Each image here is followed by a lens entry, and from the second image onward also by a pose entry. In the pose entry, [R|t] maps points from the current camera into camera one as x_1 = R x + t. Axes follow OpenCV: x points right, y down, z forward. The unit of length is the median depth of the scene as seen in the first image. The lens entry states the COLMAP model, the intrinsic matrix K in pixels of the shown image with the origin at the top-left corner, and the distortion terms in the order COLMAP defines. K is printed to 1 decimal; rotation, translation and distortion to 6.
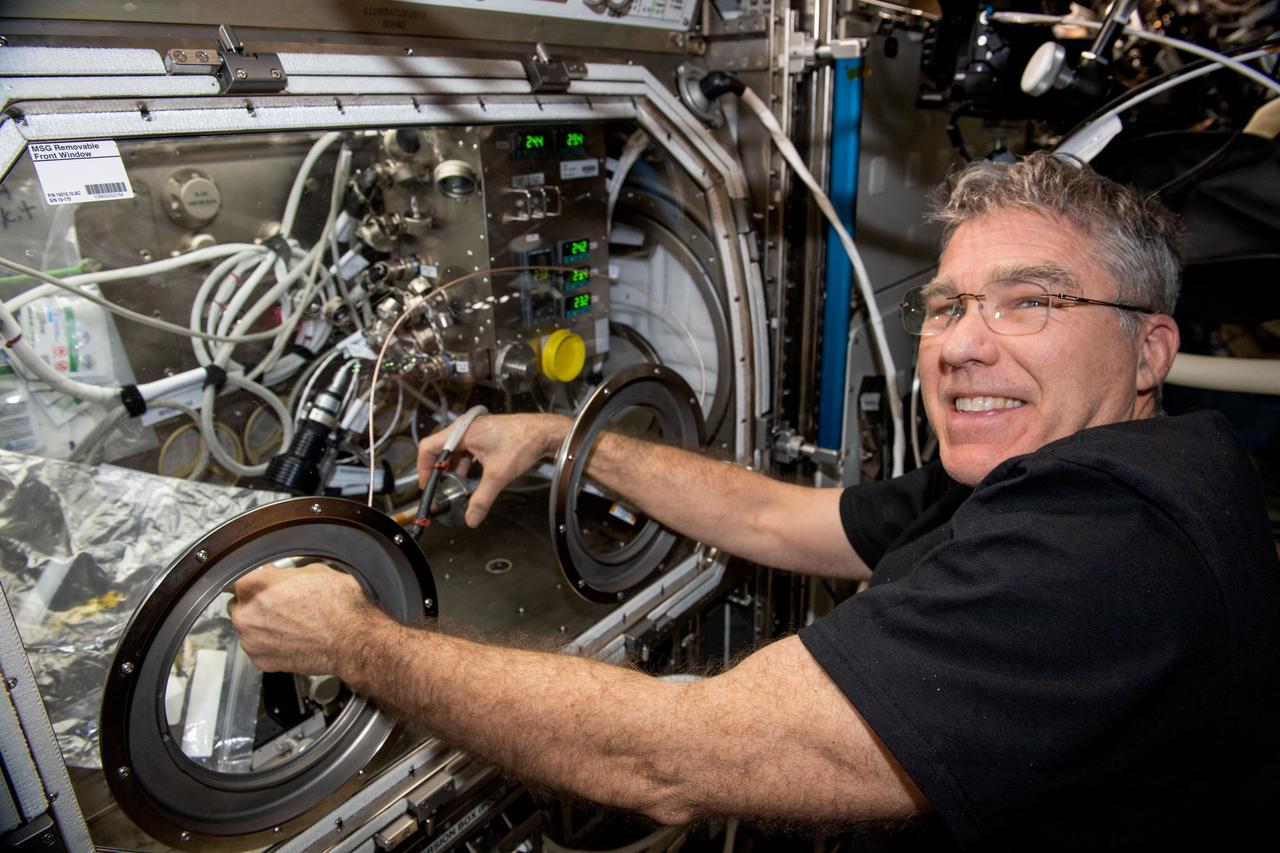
lens RADIAL K [[835.4, 0, 640.0], [0, 835.4, 426.5], [0, 0, 1]] dist [-0.064480, 0.001565]
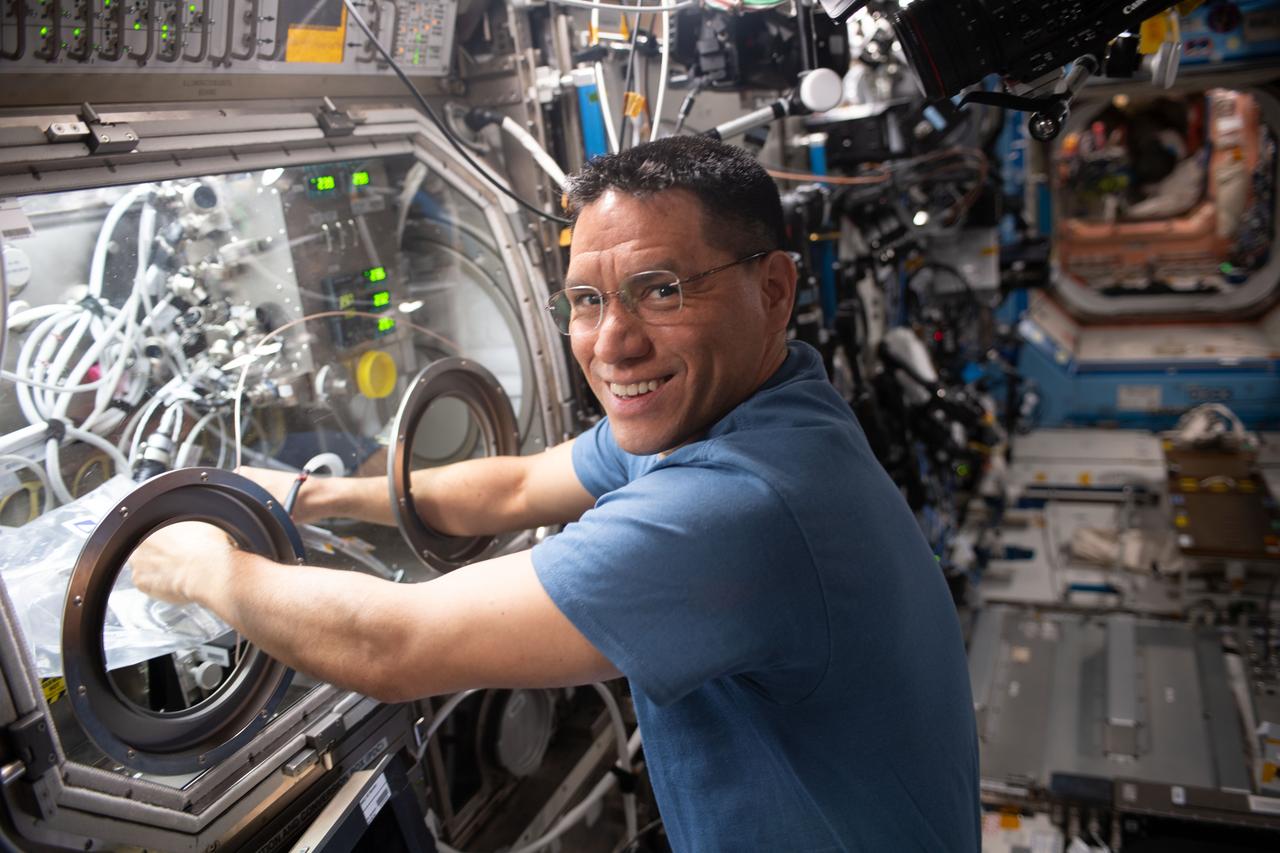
lens RADIAL K [[987.6, 0, 640.0], [0, 987.6, 426.5], [0, 0, 1]] dist [-0.119993, 0.080521]
pose [[0.969319, -0.149497, 0.195118, -0.019327], [0.167832, 0.982482, -0.081002, 0.153314], [-0.179590, 0.111264, 0.977429, -0.314248]]
